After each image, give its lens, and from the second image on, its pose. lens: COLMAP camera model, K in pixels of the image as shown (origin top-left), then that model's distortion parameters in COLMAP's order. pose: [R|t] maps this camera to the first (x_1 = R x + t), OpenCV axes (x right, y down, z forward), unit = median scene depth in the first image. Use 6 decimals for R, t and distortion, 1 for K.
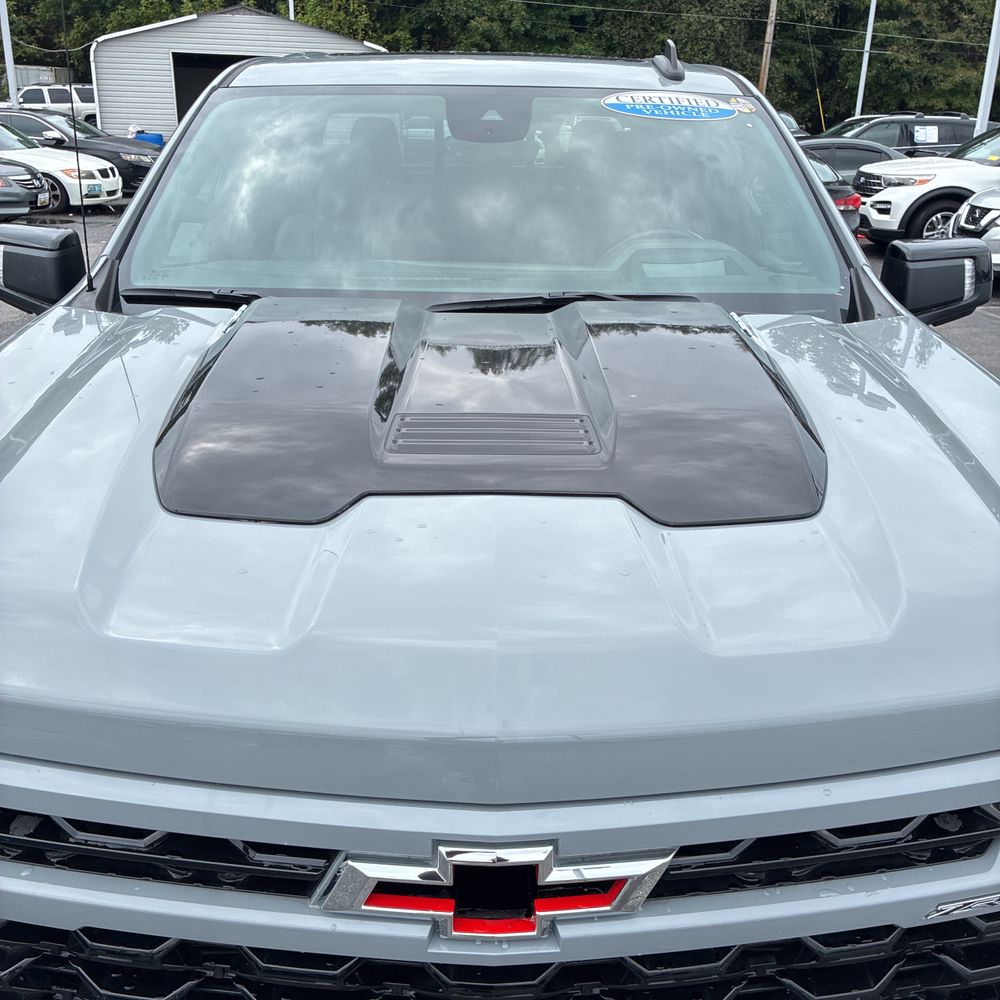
lens RADIAL K [[1008.6, 0, 502.6], [0, 1008.6, 493.9], [0, 0, 1]] dist [0.019907, 0.000000]
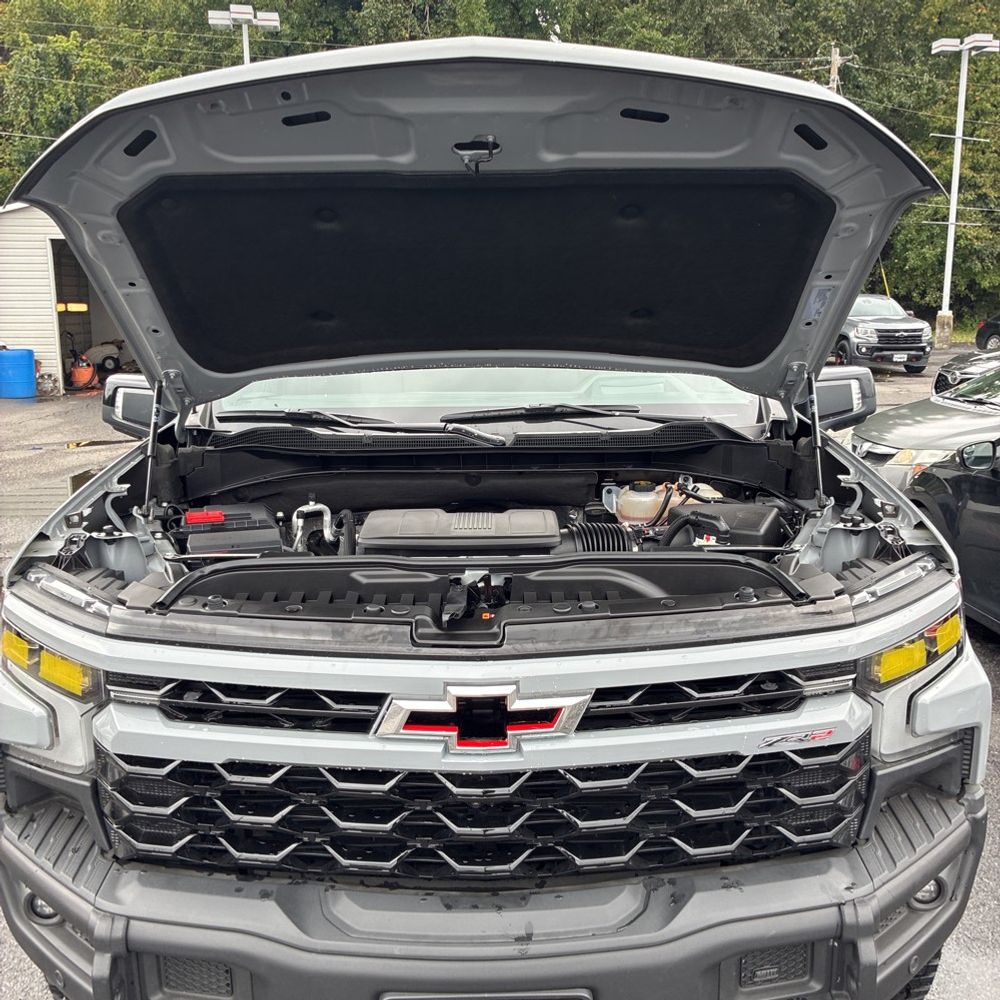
lens RADIAL K [[1008.6, 0, 506.4], [0, 1008.6, 493.1], [0, 0, 1]] dist [0.019907, 0.000000]
pose [[0.999584, -0.024950, -0.014472, 0.003977], [0.022110, 0.985012, -0.171065, 0.019383], [0.018523, 0.170674, 0.985153, -0.041669]]
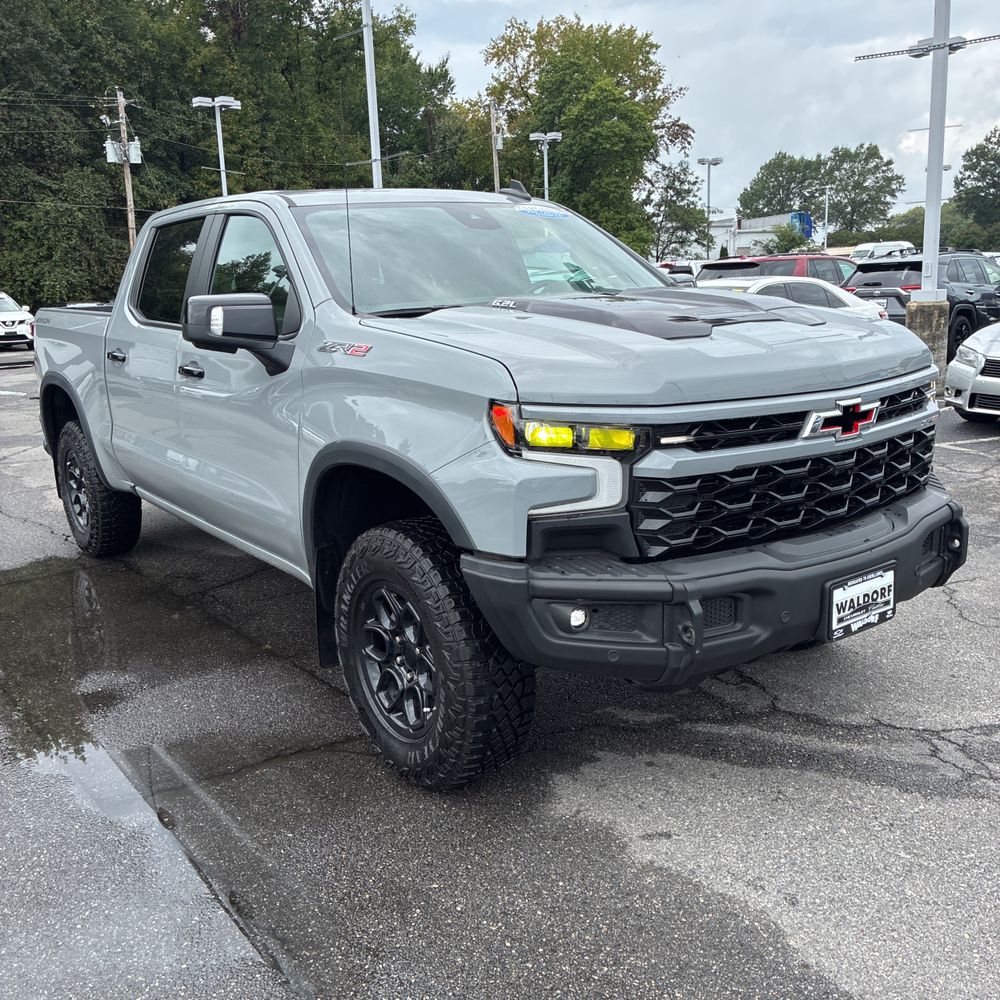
lens RADIAL K [[1008.6, 0, 509.4], [0, 1008.6, 500.3], [0, 0, 1]] dist [0.019907, 0.000000]
pose [[0.812955, -0.172475, 0.556199, -0.153574], [0.258422, 0.962783, -0.079160, 0.037038], [-0.521846, 0.208088, 0.827271, -0.054044]]
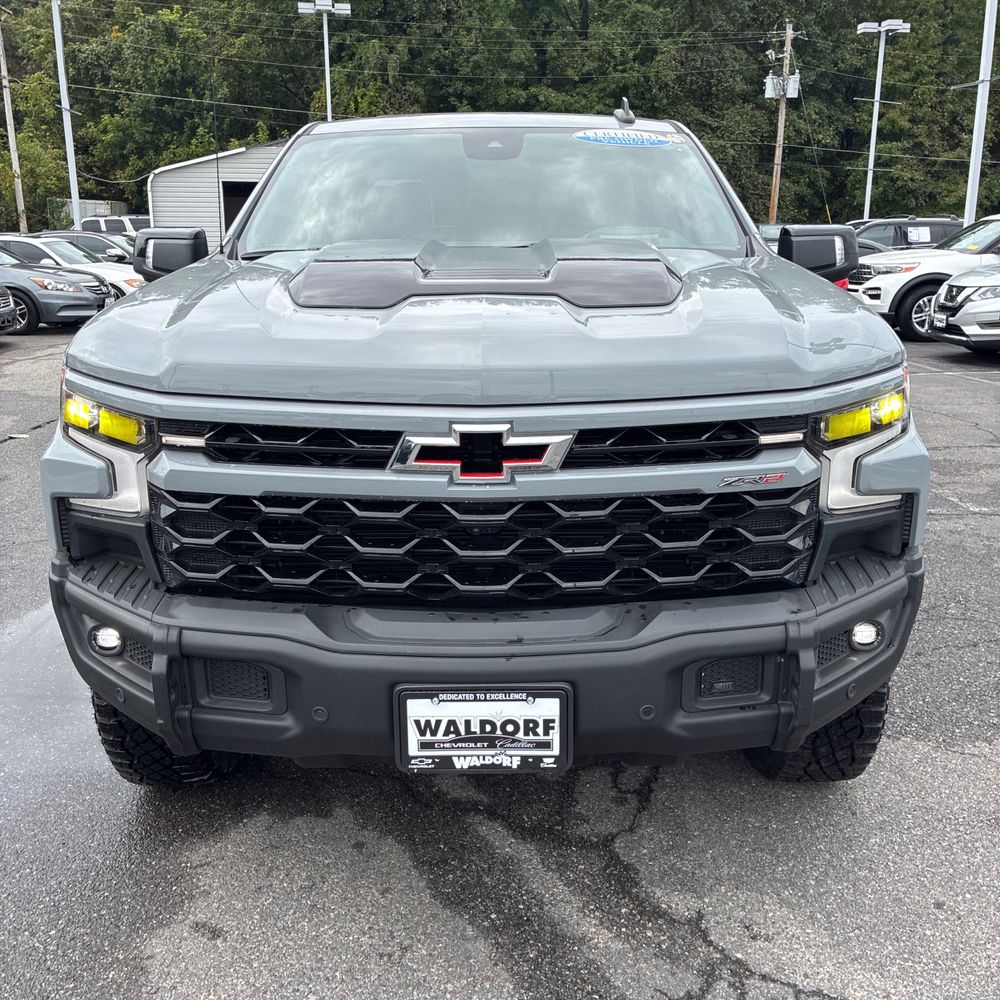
lens RADIAL K [[1008.6, 0, 508.1], [0, 1008.6, 499.7], [0, 0, 1]] dist [0.019907, 0.000000]
pose [[0.999581, -0.014767, -0.024880, 0.005498], [0.011968, 0.993959, -0.109096, 0.042620], [0.026341, 0.108753, 0.993720, -0.055035]]
